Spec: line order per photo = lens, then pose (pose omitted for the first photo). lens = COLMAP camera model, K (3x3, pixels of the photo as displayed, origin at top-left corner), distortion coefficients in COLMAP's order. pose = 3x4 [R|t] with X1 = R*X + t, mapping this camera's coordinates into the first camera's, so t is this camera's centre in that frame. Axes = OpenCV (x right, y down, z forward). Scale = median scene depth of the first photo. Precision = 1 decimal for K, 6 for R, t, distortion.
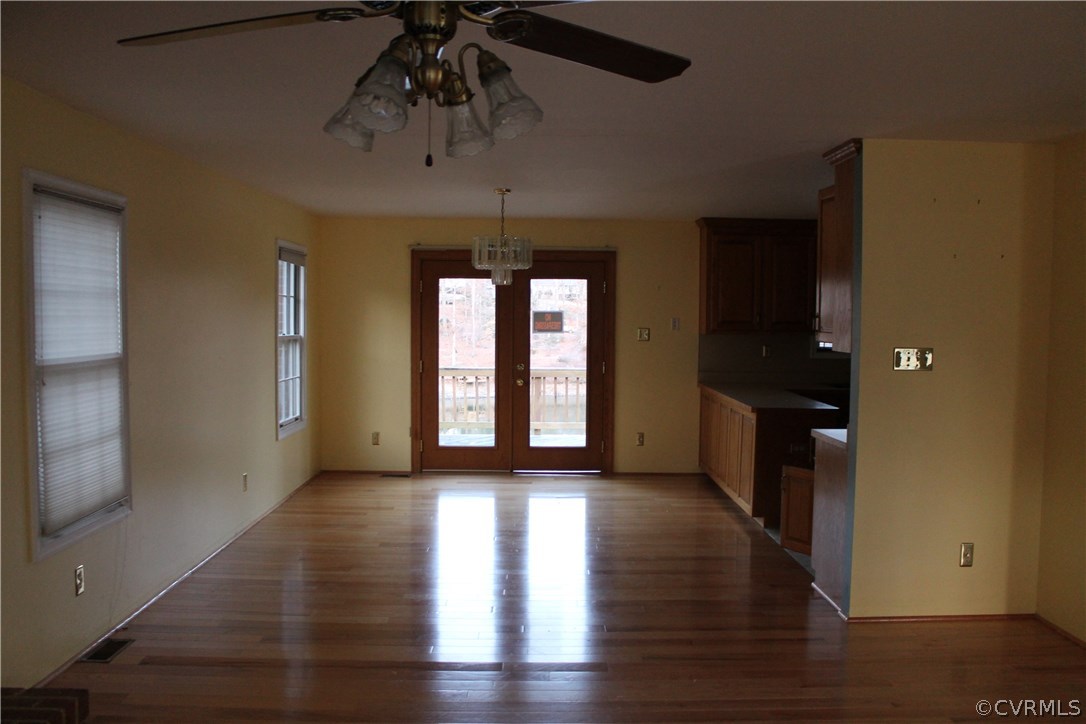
lens RADIAL K [[920.7, 0, 543.0], [0, 920.7, 362.0], [0, 0, 1]] dist [-0.117095, 0.010780]
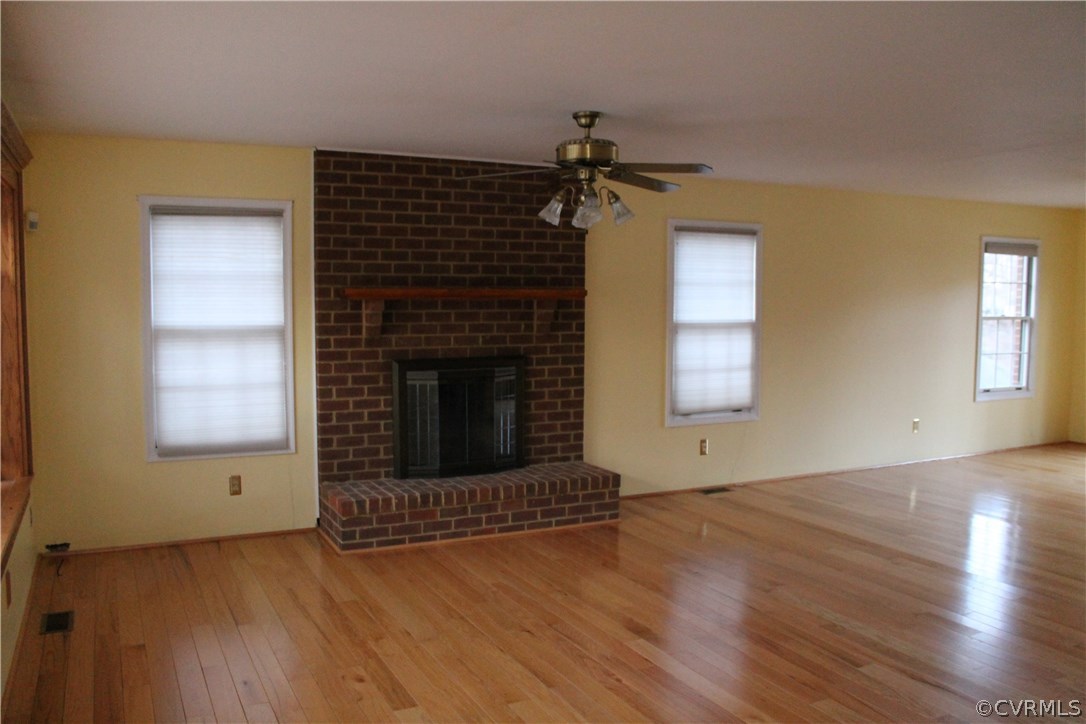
lens RADIAL K [[920.7, 0, 543.0], [0, 920.7, 362.0], [0, 0, 1]] dist [-0.117095, 0.010780]
pose [[0.453497, 0.074546, -0.888135, 0.844009], [-0.052492, 0.997000, 0.056880, -0.007709], [0.889711, 0.020825, 0.456050, -0.106686]]
